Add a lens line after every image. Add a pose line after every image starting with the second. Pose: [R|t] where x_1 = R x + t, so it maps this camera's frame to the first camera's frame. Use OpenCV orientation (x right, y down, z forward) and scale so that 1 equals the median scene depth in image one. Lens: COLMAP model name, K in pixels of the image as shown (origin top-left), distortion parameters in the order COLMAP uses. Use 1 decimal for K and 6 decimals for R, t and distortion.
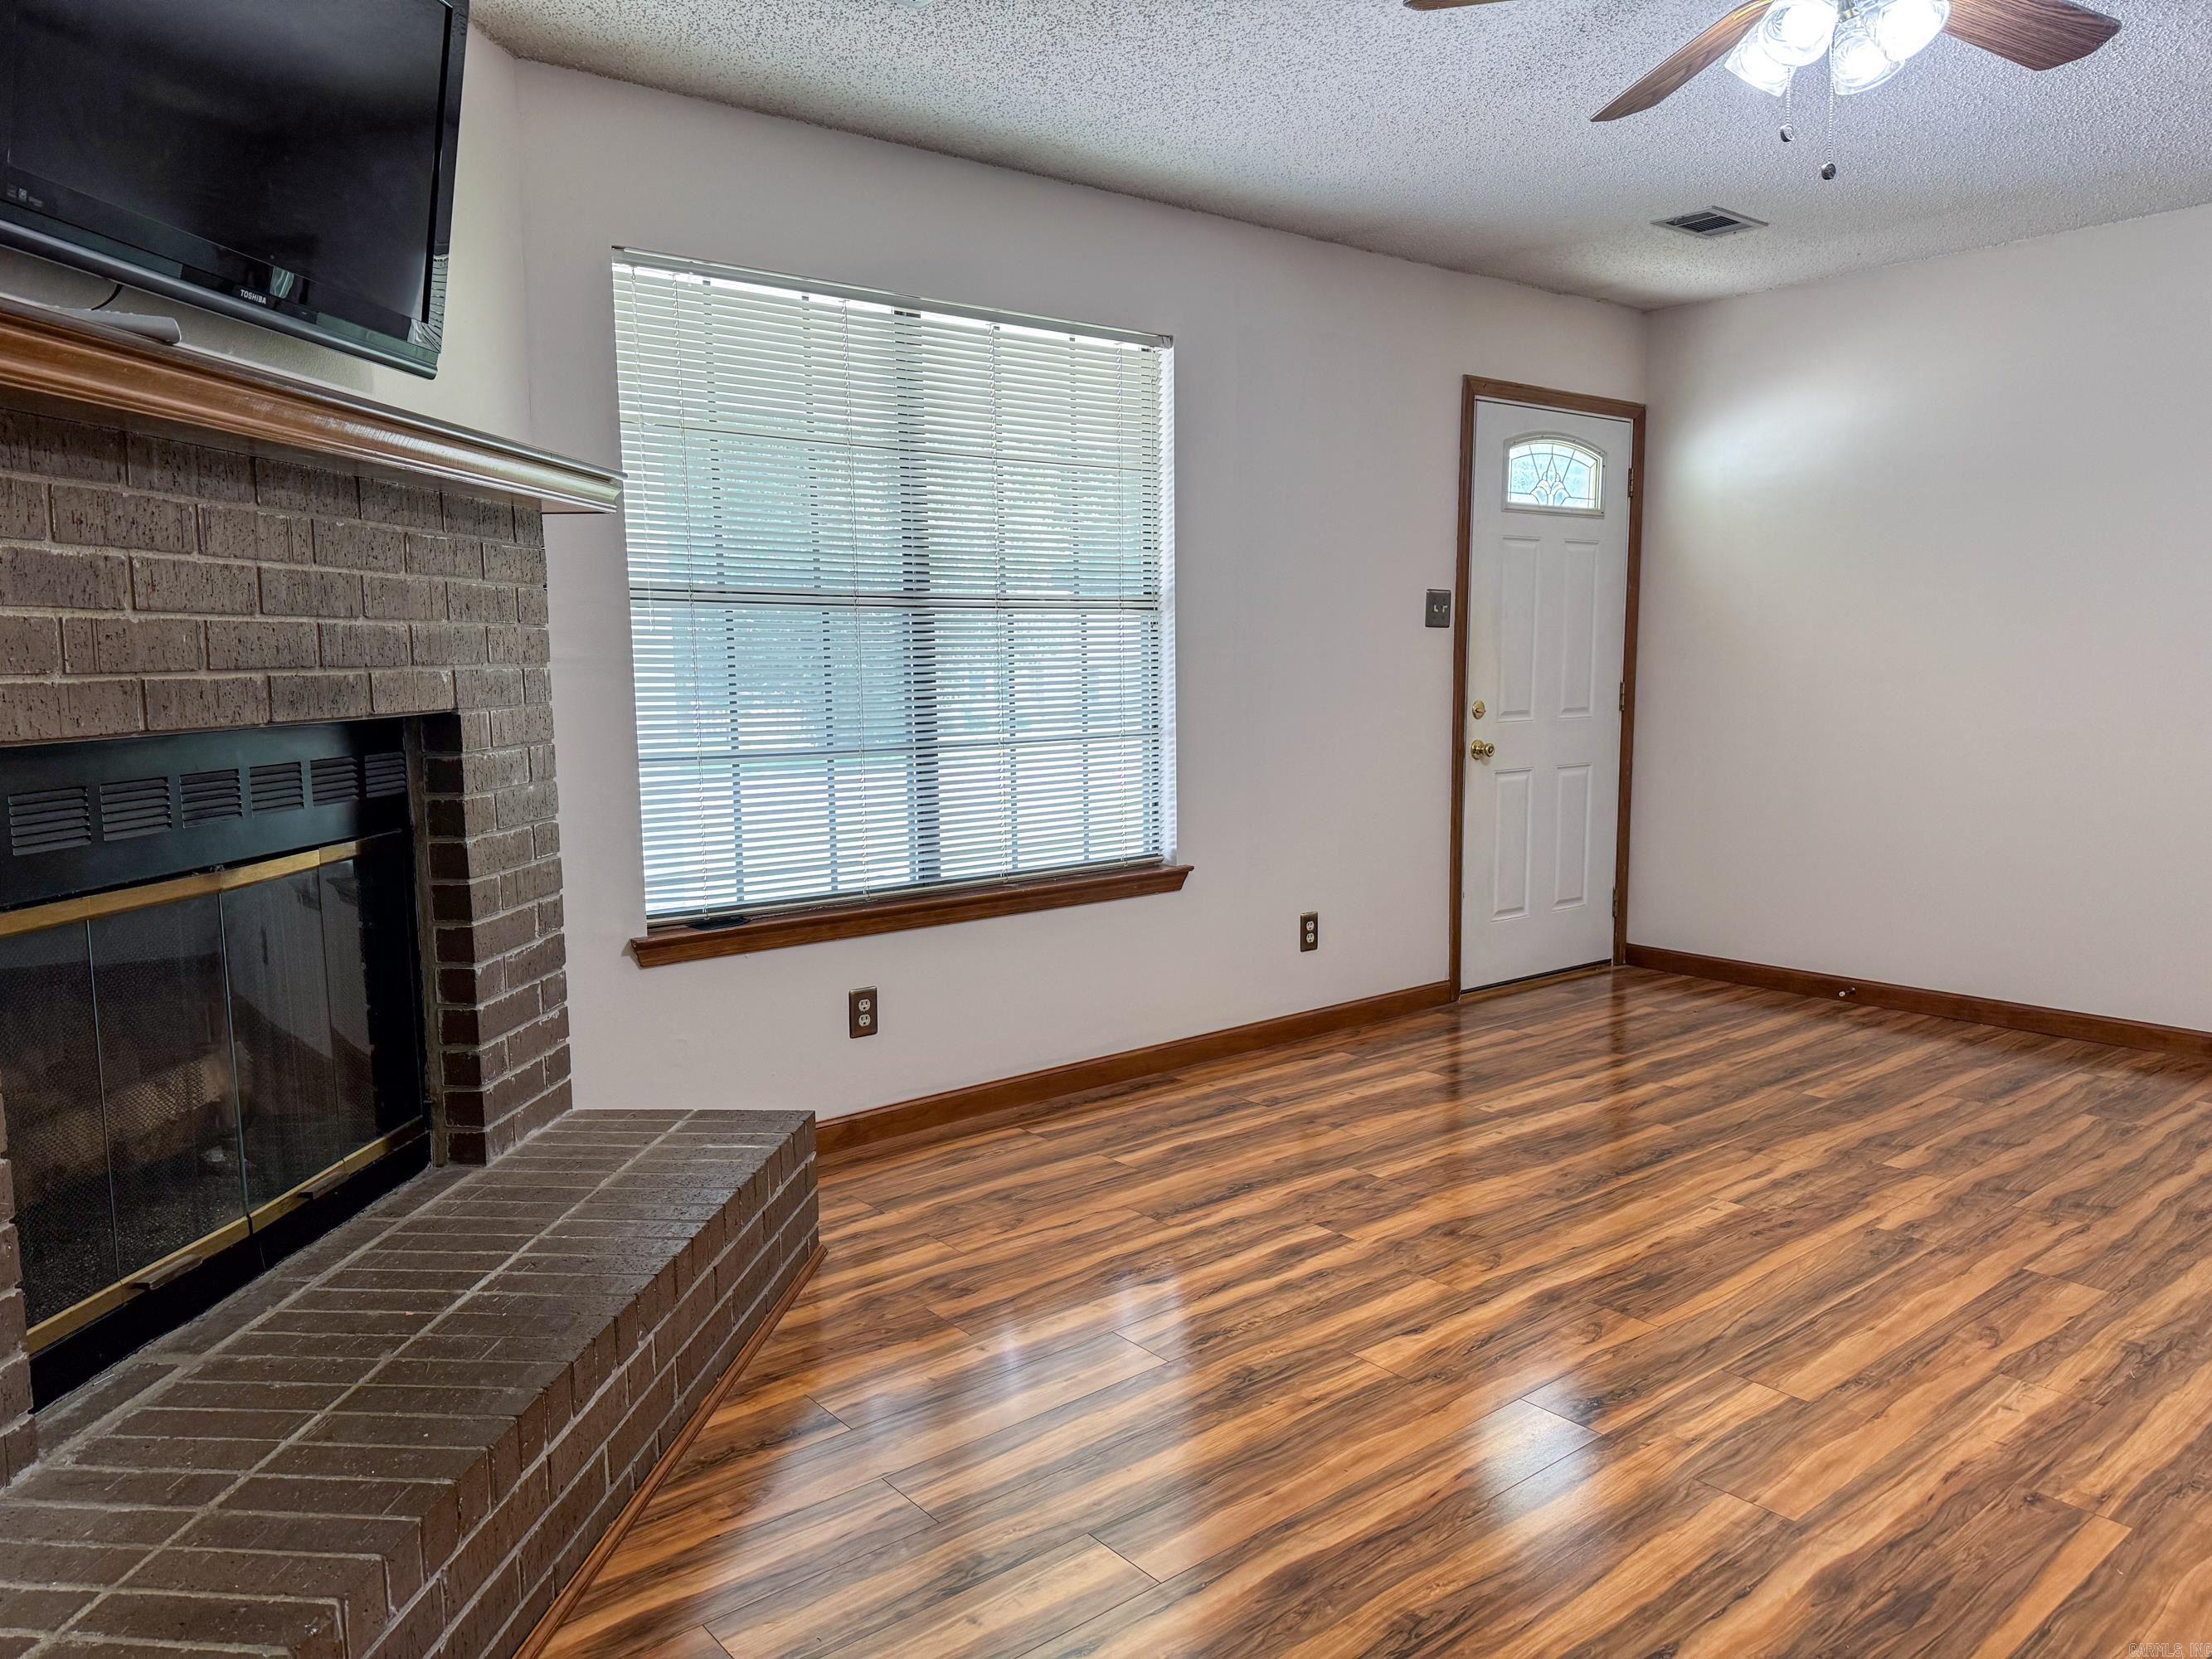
lens RADIAL K [[1514.0, 0, 1082.7], [0, 1514.0, 829.3], [0, 0, 1]] dist [0.031428, -0.031079]
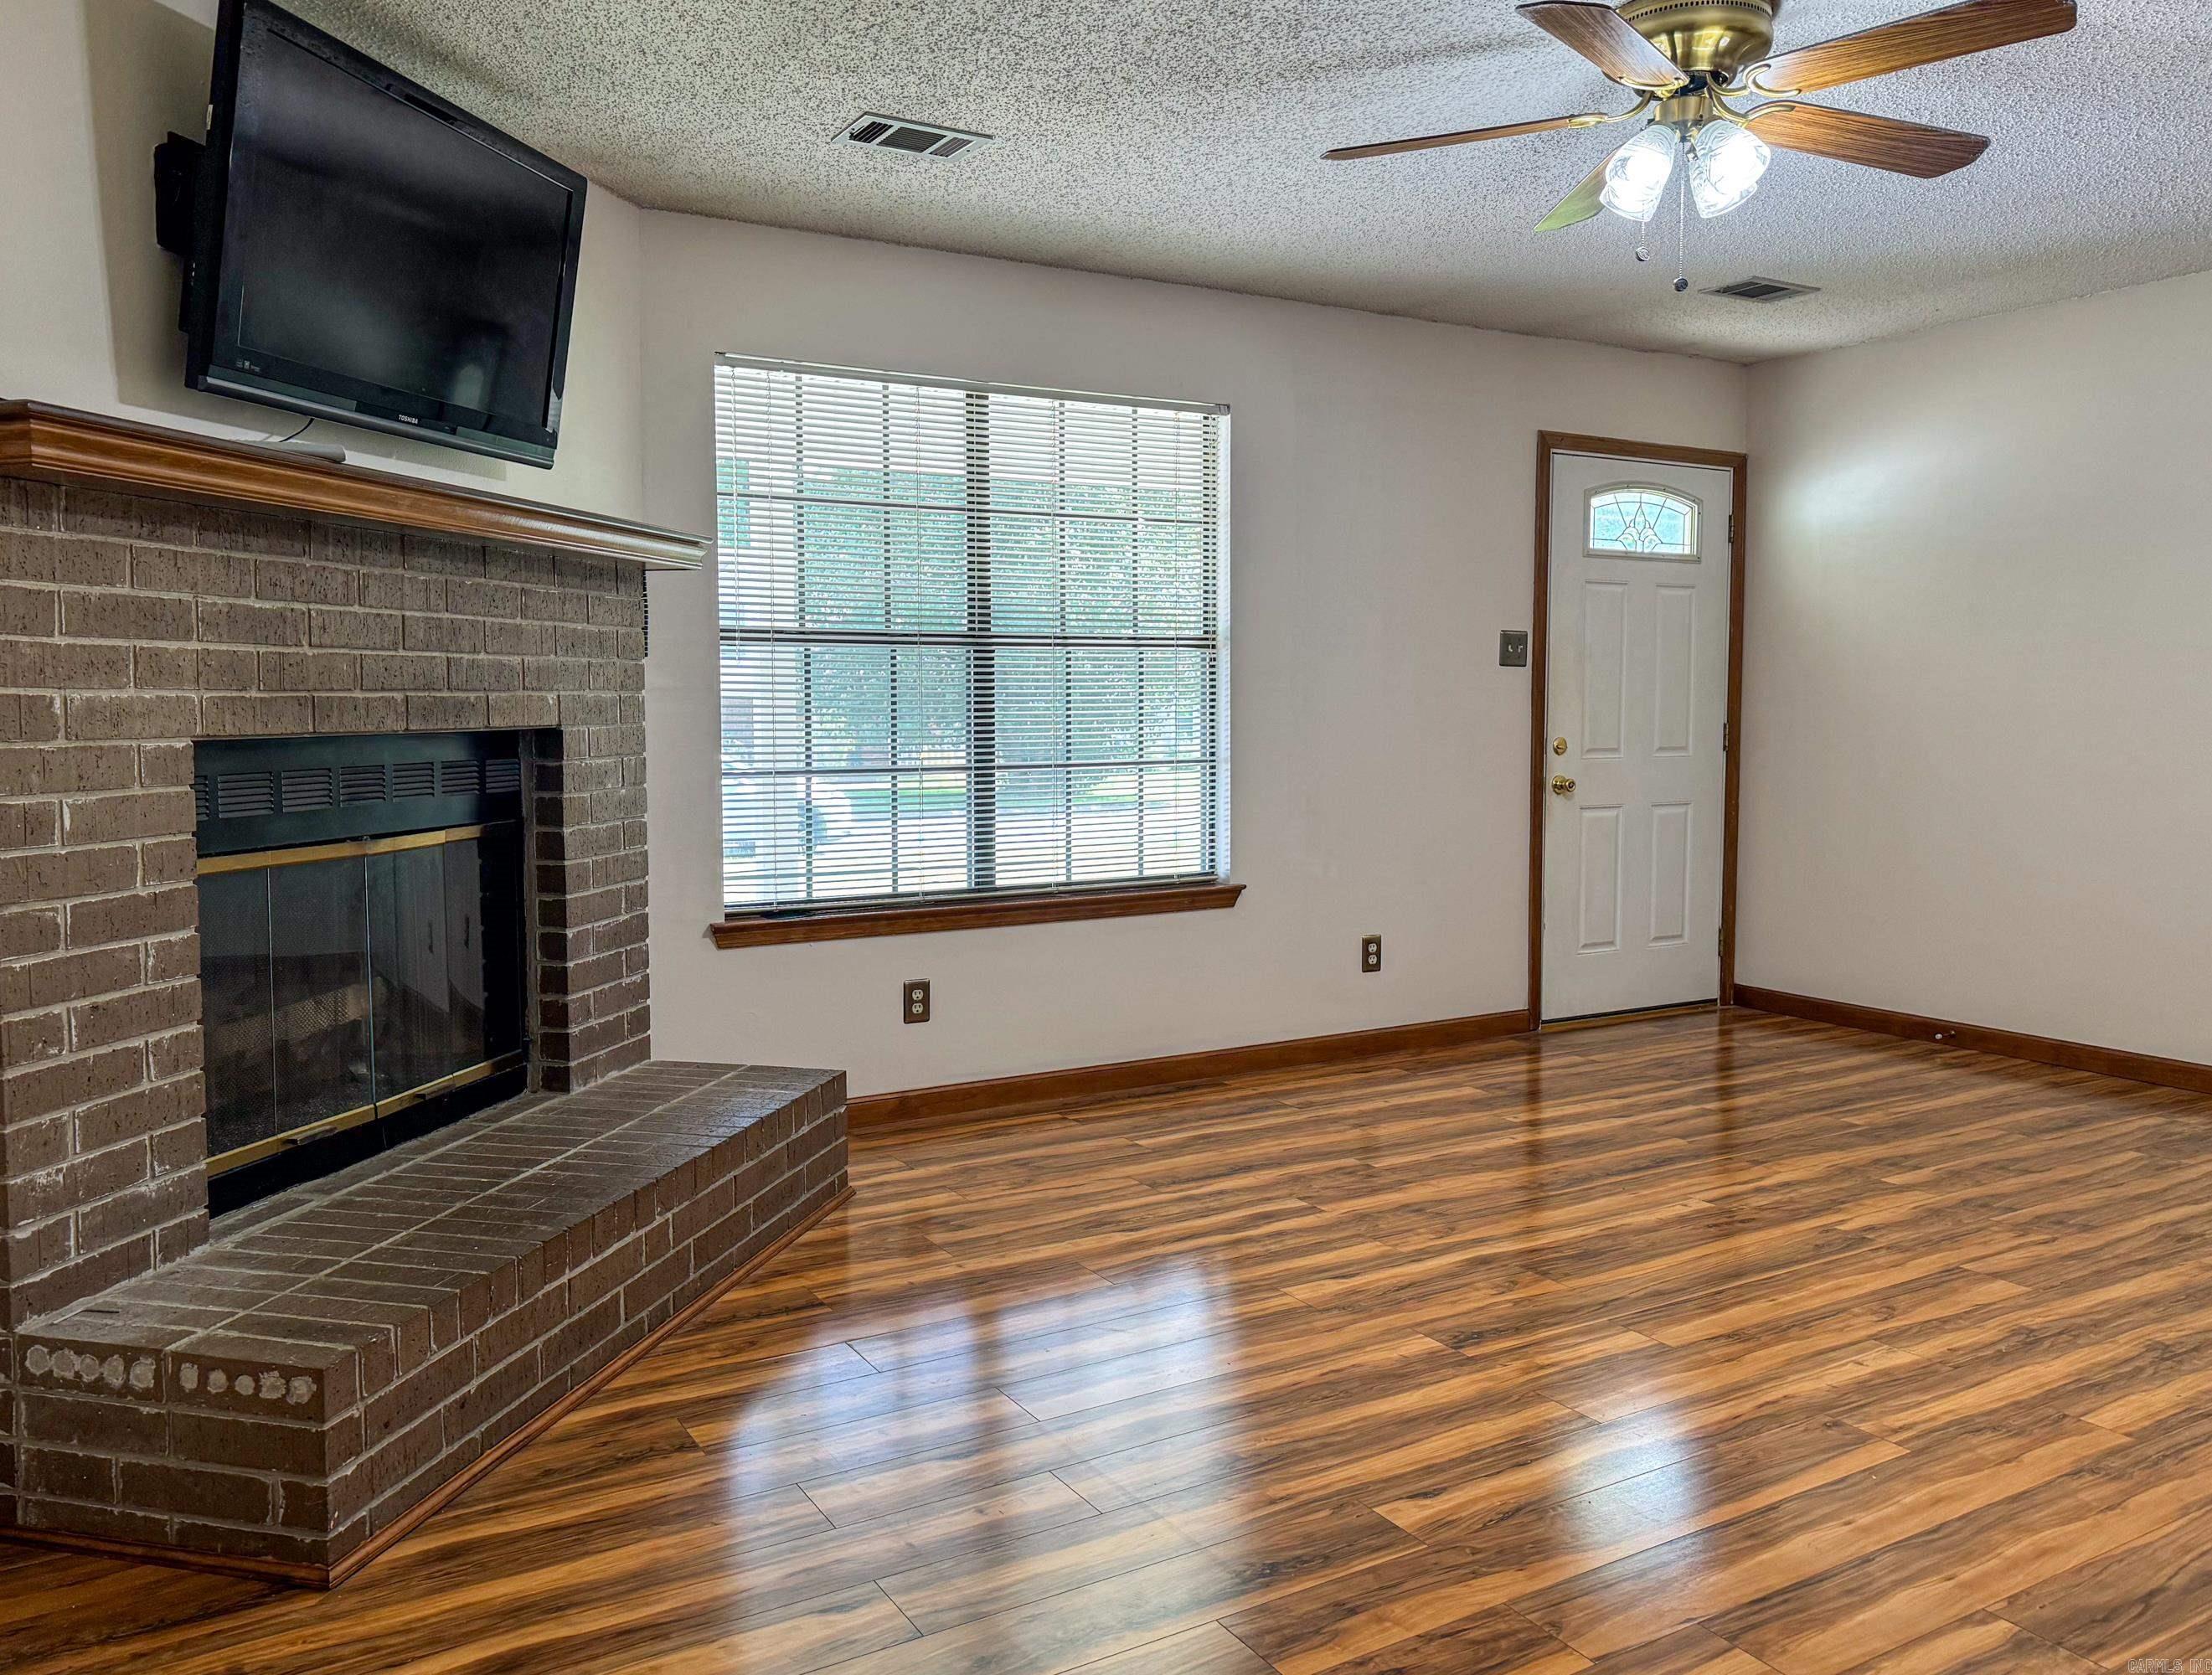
lens RADIAL K [[1643.8, 0, 1144.7], [0, 1643.8, 782.3], [0, 0, 1]] dist [0.027941, -0.022061]
pose [[0.992400, 0.012575, -0.122411, 0.201504], [-0.020436, 0.997793, -0.063179, 0.037937], [0.121347, 0.065200, 0.990467, -0.249095]]
